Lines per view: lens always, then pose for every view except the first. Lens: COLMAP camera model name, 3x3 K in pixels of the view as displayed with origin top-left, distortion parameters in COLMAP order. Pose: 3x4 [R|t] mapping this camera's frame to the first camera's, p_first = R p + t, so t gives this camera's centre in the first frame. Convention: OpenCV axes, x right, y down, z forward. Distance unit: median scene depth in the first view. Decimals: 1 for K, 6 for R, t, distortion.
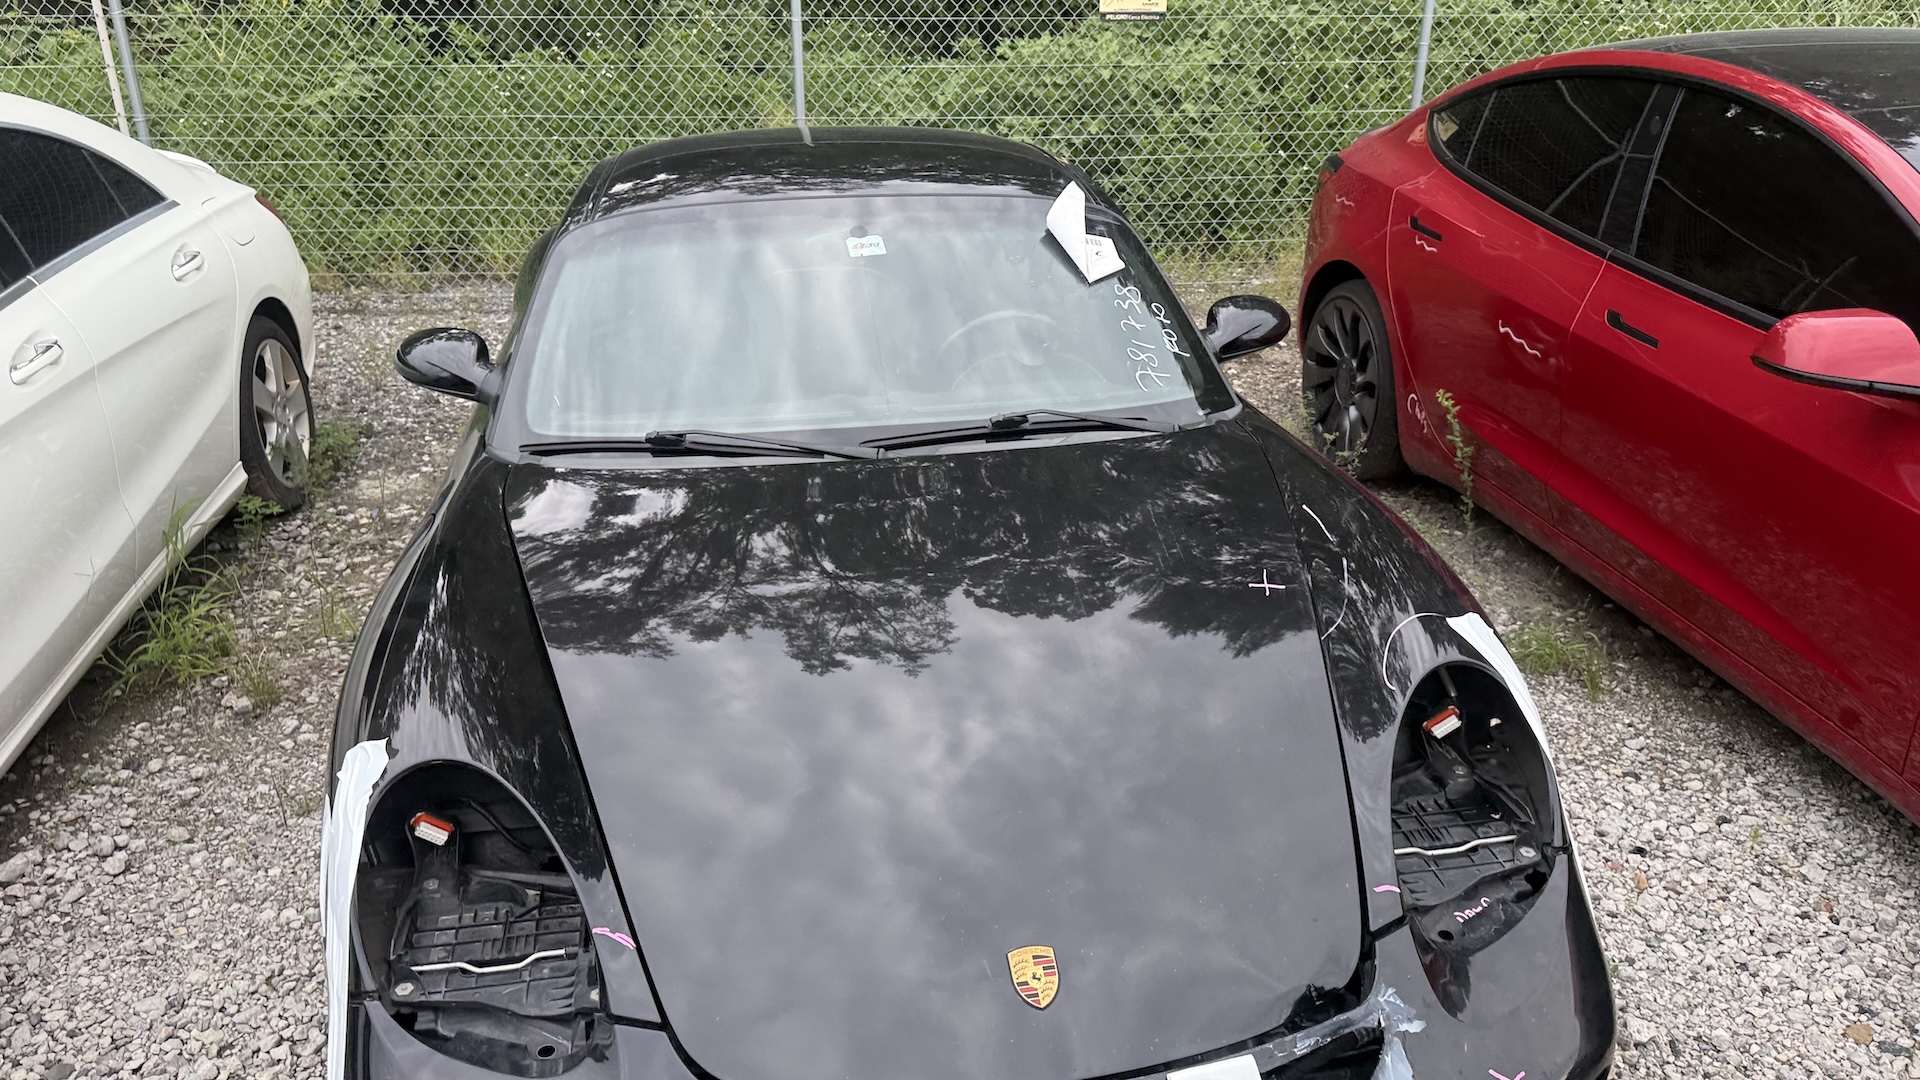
lens RADIAL K [[1359.1, 0, 945.3], [0, 1359.1, 530.0], [0, 0, 1]] dist [0.030438, -0.041950]
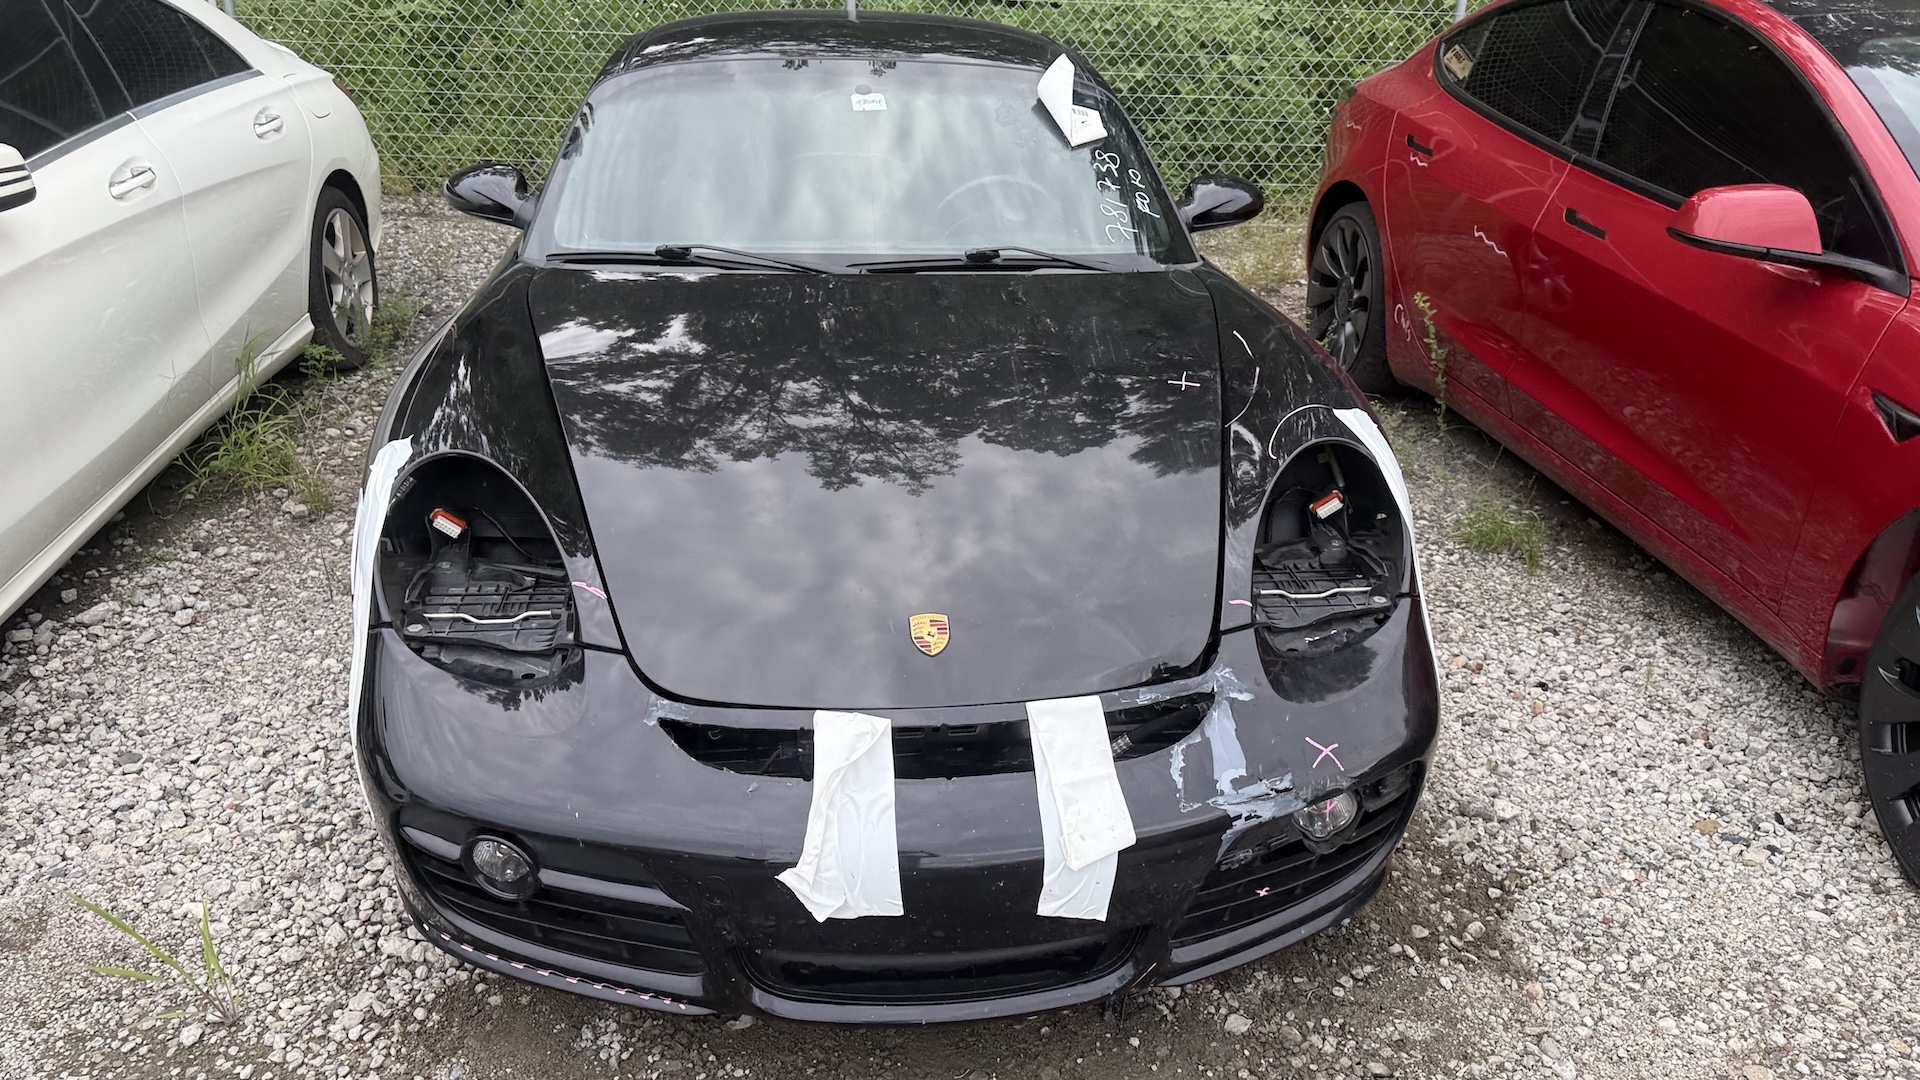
lens RADIAL K [[1359.1, 0, 946.6], [0, 1359.1, 548.0], [0, 0, 1]] dist [0.030438, -0.041950]
pose [[0.997700, 0.055127, -0.039436, 0.065225], [-0.054166, 0.998218, 0.025026, 0.116183], [0.040745, -0.022833, 0.998909, -0.104263]]
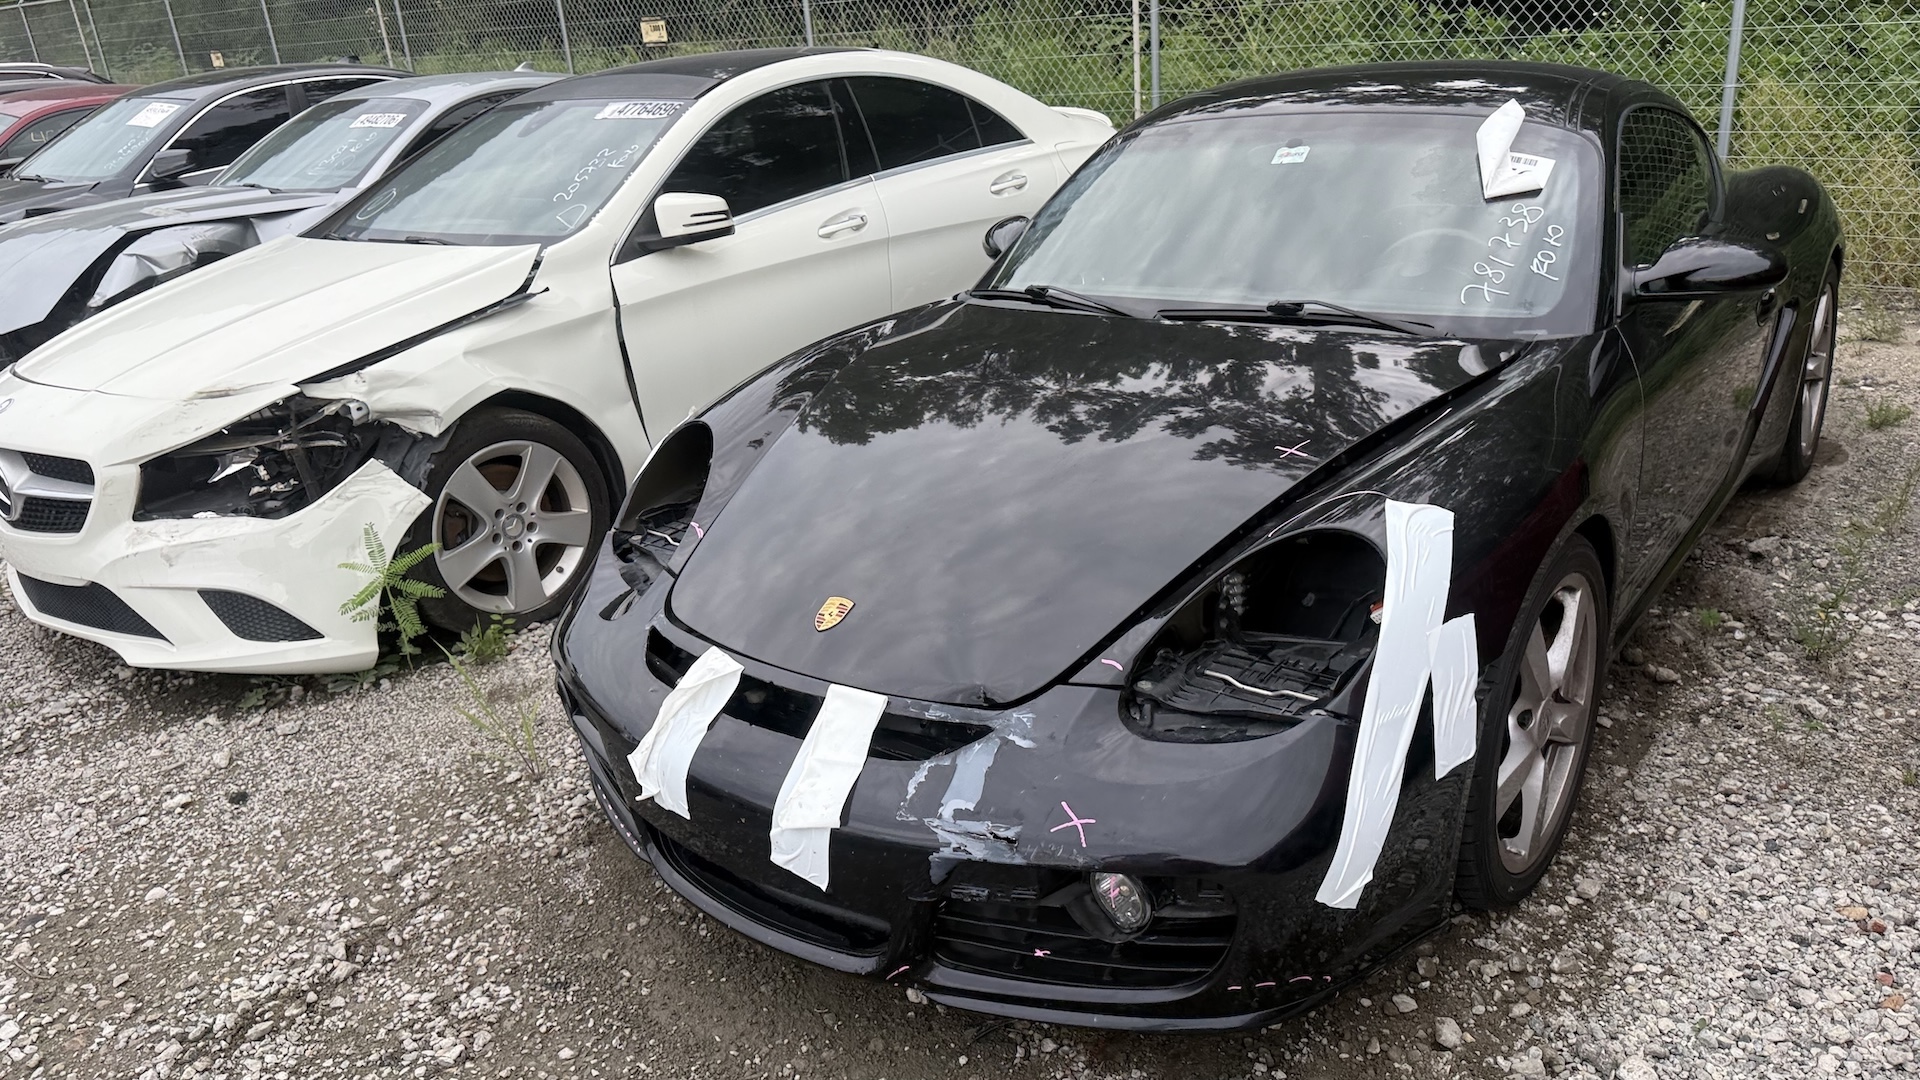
lens RADIAL K [[1359.1, 0, 928.0], [0, 1359.1, 518.3], [0, 0, 1]] dist [0.030438, -0.041950]
pose [[0.662774, 0.214625, -0.717402, 0.580988], [-0.225436, 0.970787, 0.082161, 0.051077], [0.714079, 0.107274, 0.691797, 0.052761]]
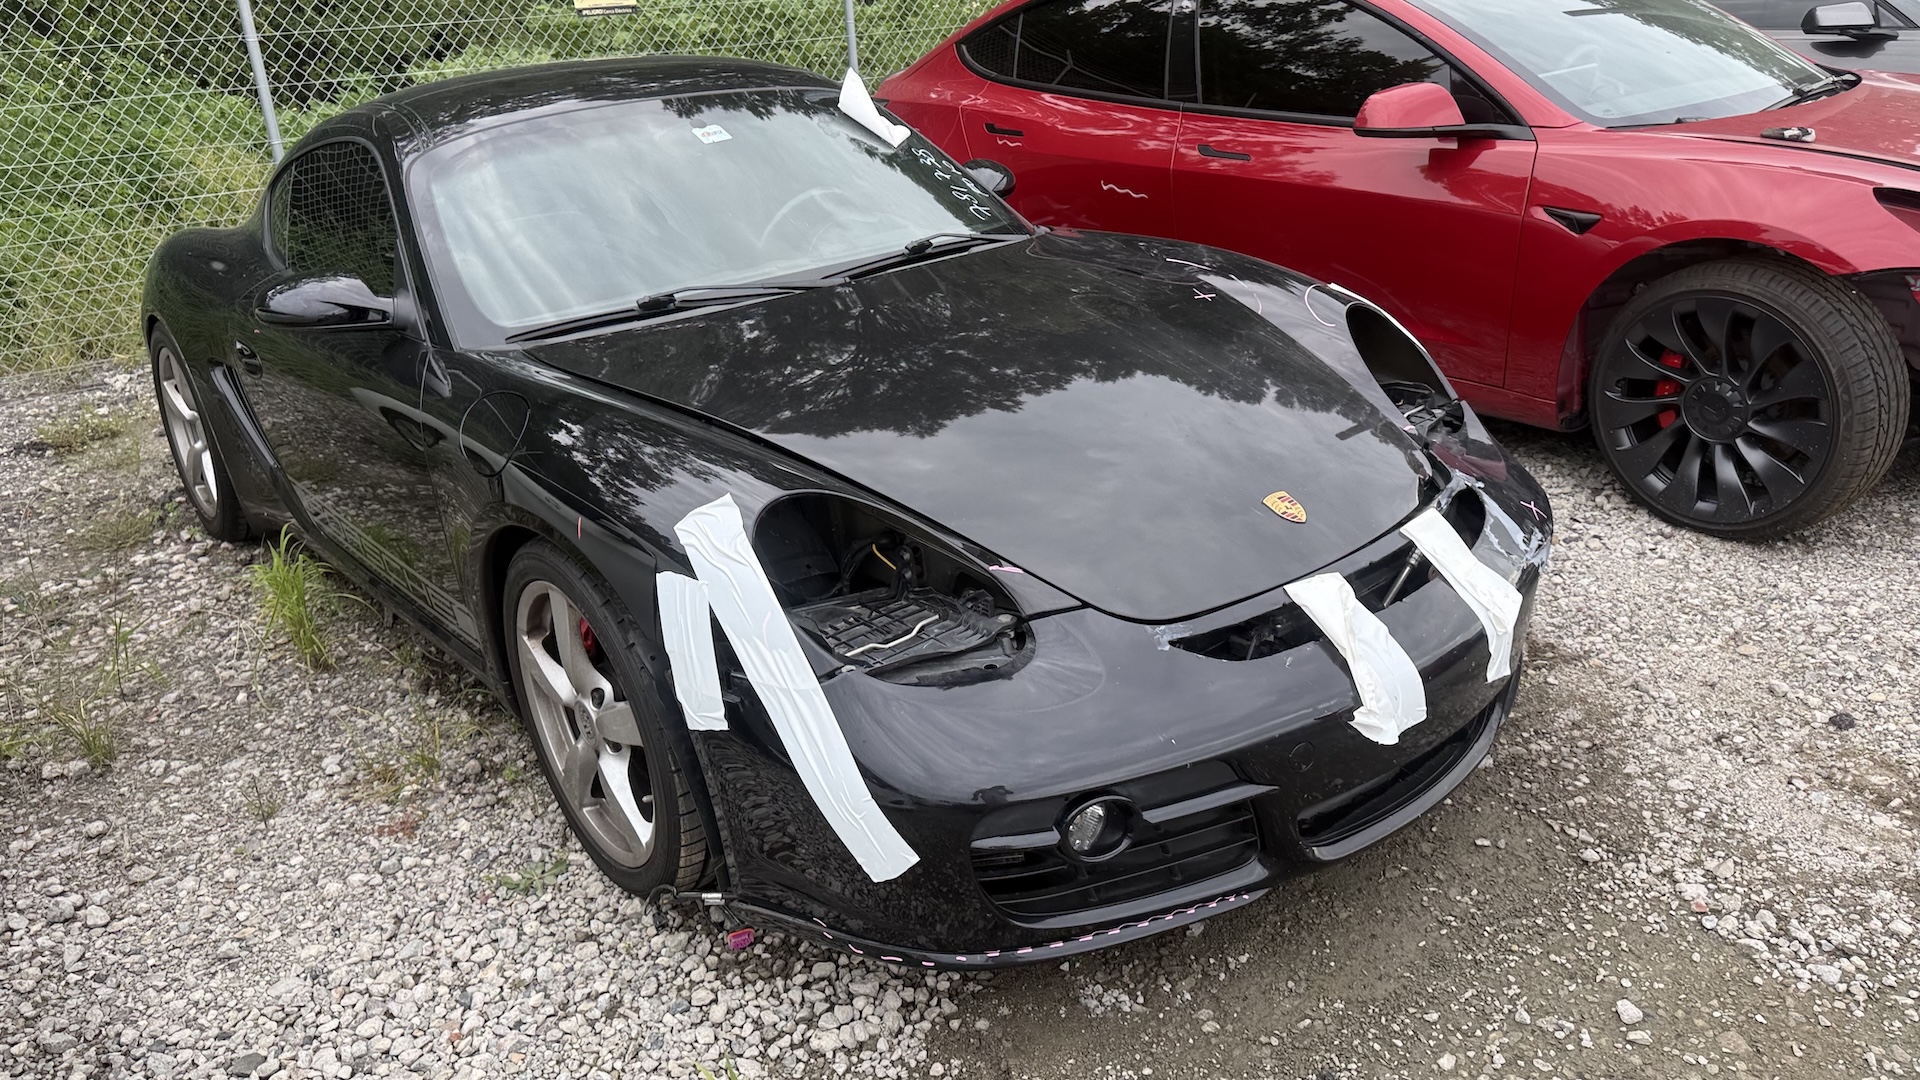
lens RADIAL K [[1359.1, 0, 974.4], [0, 1359.1, 533.8], [0, 0, 1]] dist [0.030438, -0.041950]
pose [[0.854913, -0.242573, 0.458565, -0.442824], [0.259338, 0.965404, 0.027193, 0.123172], [-0.449297, 0.095676, 0.888245, -0.041226]]
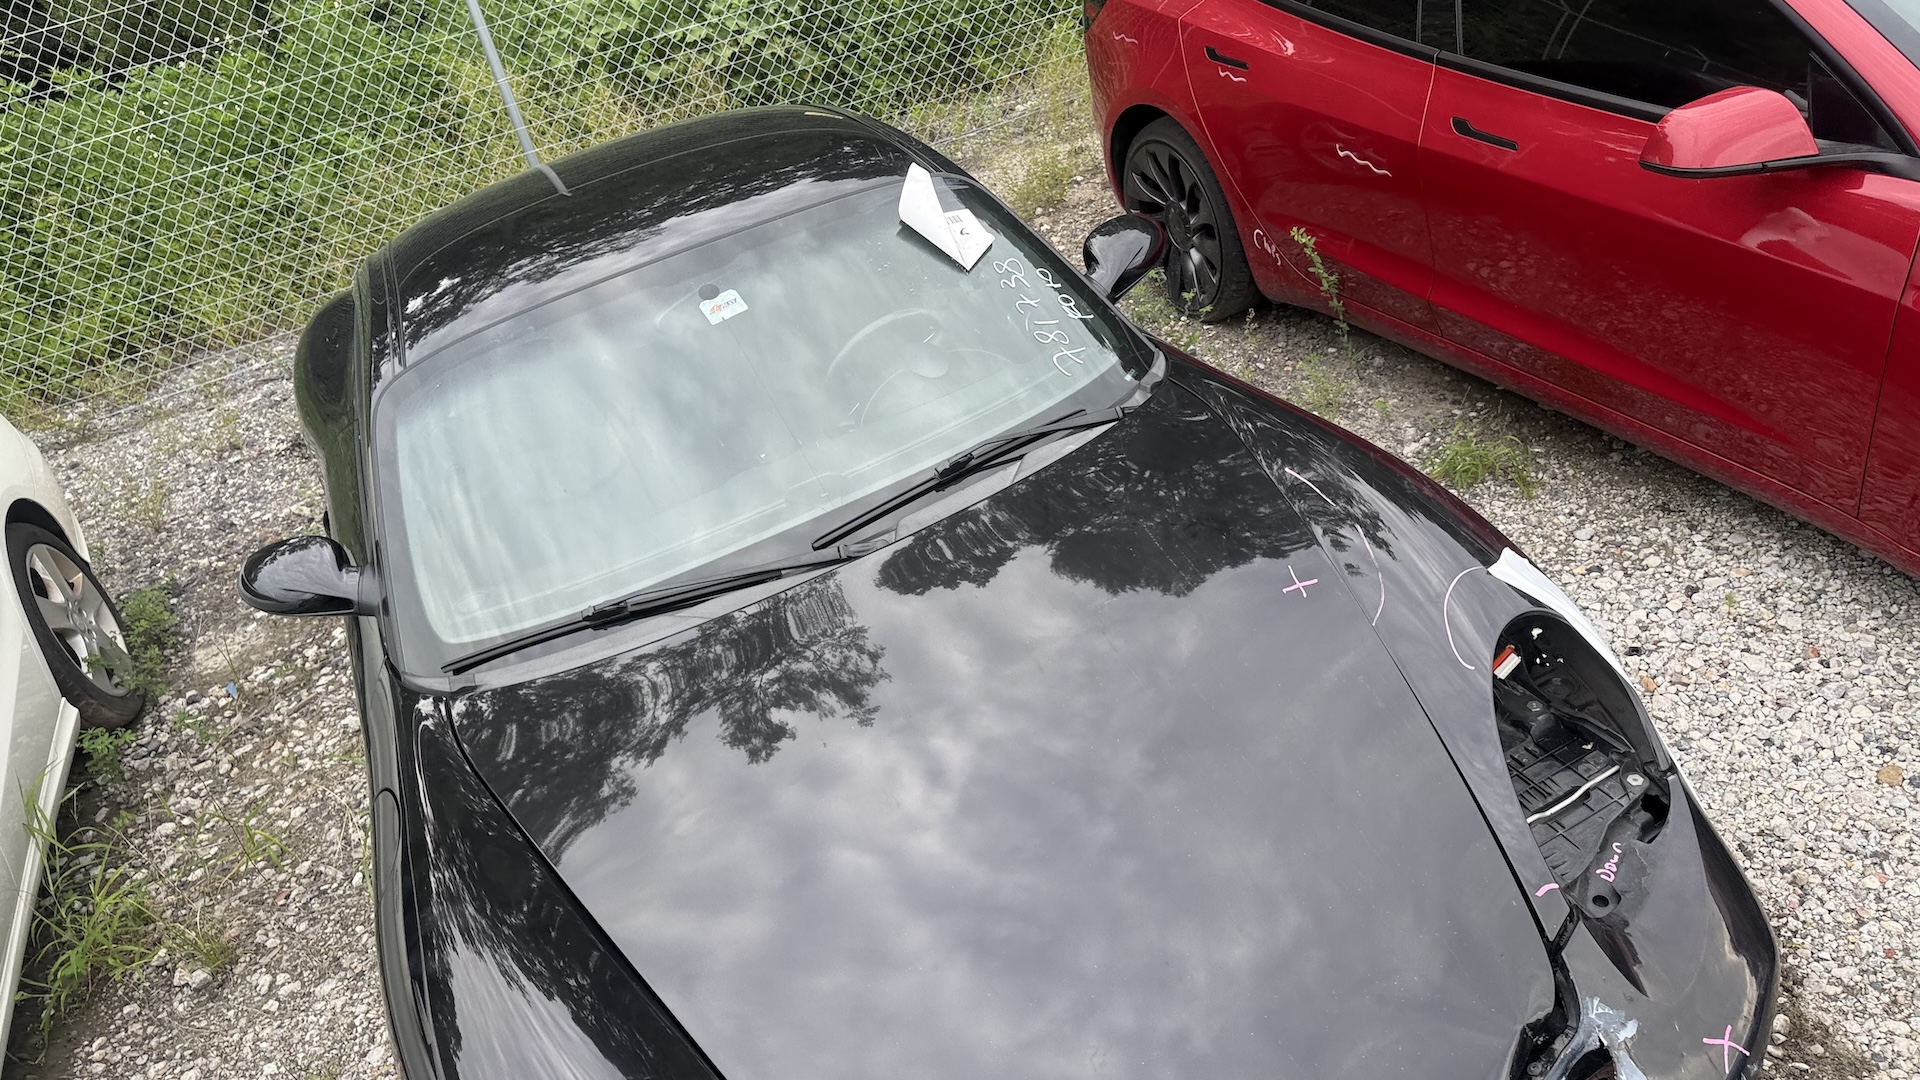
lens RADIAL K [[1359.1, 0, 973.1], [0, 1359.1, 556.5], [0, 0, 1]] dist [0.030438, -0.041950]
pose [[0.938411, -0.322628, 0.123678, -0.065162], [0.301230, 0.939248, 0.164542, -0.146118], [-0.169251, -0.117153, 0.978585, 0.072780]]
